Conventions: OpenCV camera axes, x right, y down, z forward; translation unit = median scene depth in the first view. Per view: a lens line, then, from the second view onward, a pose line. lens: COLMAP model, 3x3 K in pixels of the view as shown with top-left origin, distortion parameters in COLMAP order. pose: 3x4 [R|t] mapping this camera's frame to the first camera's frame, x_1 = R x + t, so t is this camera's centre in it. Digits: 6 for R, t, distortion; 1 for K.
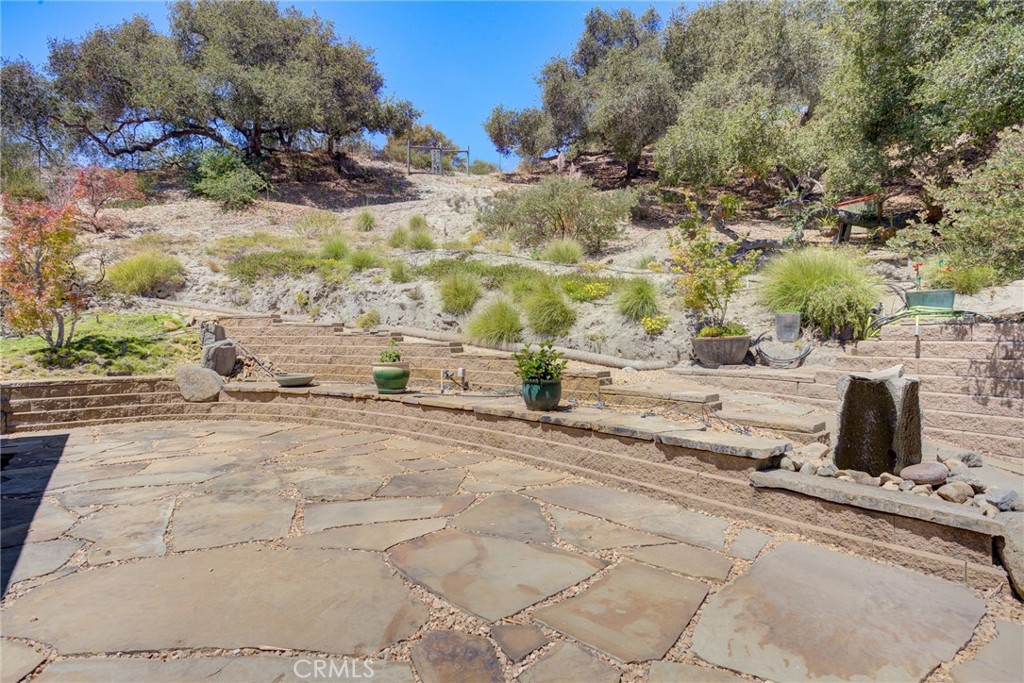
lens RADIAL K [[497.4, 0, 509.9], [0, 497.4, 336.3], [0, 0, 1]] dist [-0.009936, 0.002368]
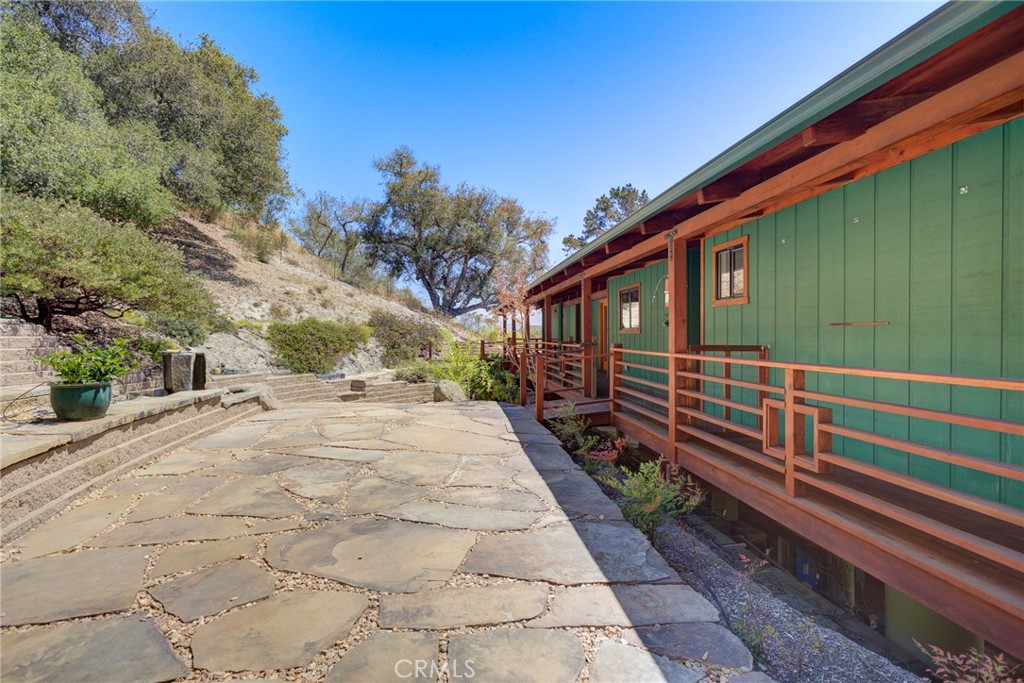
lens RADIAL K [[497.4, 0, 509.9], [0, 497.4, 336.3], [0, 0, 1]] dist [-0.009936, 0.002368]
pose [[-0.837421, -0.002940, 0.546550, -1.310579], [0.003991, 0.999926, 0.011493, 0.001176], [-0.546543, 0.011806, -0.837348, 1.736664]]
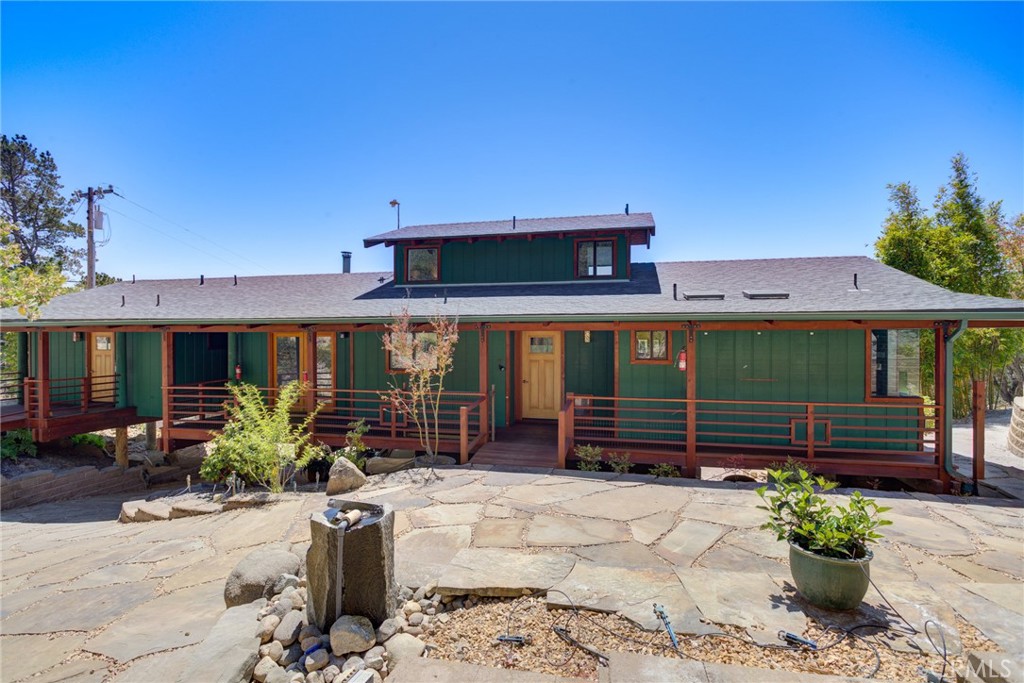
lens RADIAL K [[501.2, 0, 512.0], [0, 501.2, 341.5], [0, 0, 1]] dist [0.000576, -0.000139]
pose [[-0.806163, 0.005117, -0.591672, 0.889558], [-0.003563, 0.999903, 0.013501, -0.208221], [0.591683, 0.012992, -0.806066, 1.677582]]
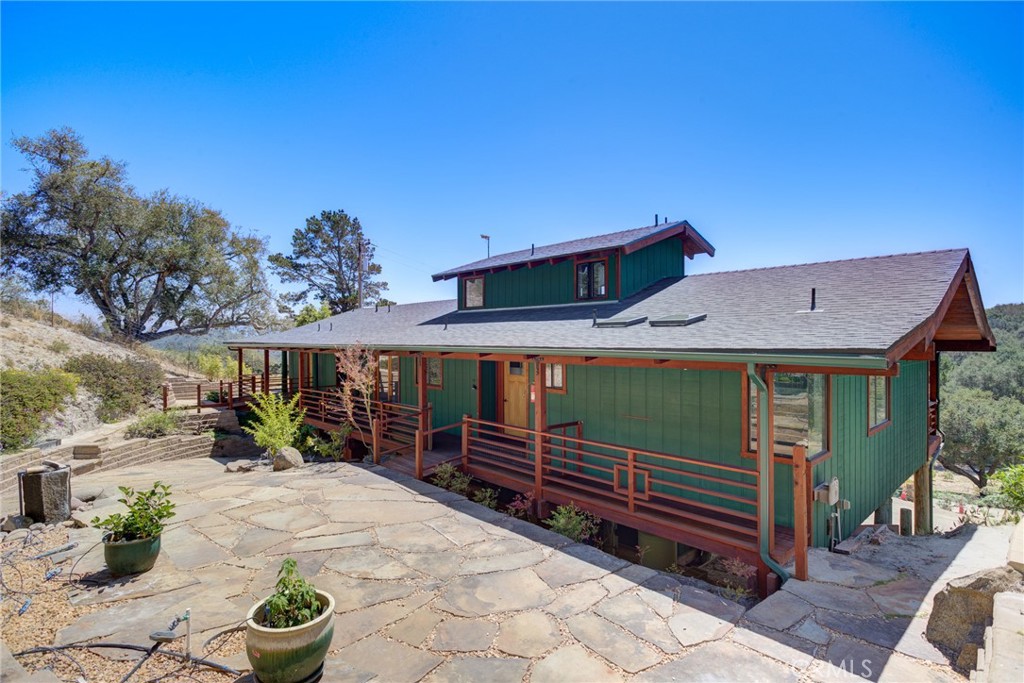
lens RADIAL K [[497.9, 0, 504.4], [0, 497.9, 343.2], [0, 0, 1]] dist [-0.004030, 0.000115]
pose [[-0.998969, 0.002325, -0.045332, -0.721515], [0.001666, 0.999892, 0.014569, -0.342787], [0.045361, 0.014478, -0.998866, 2.514009]]
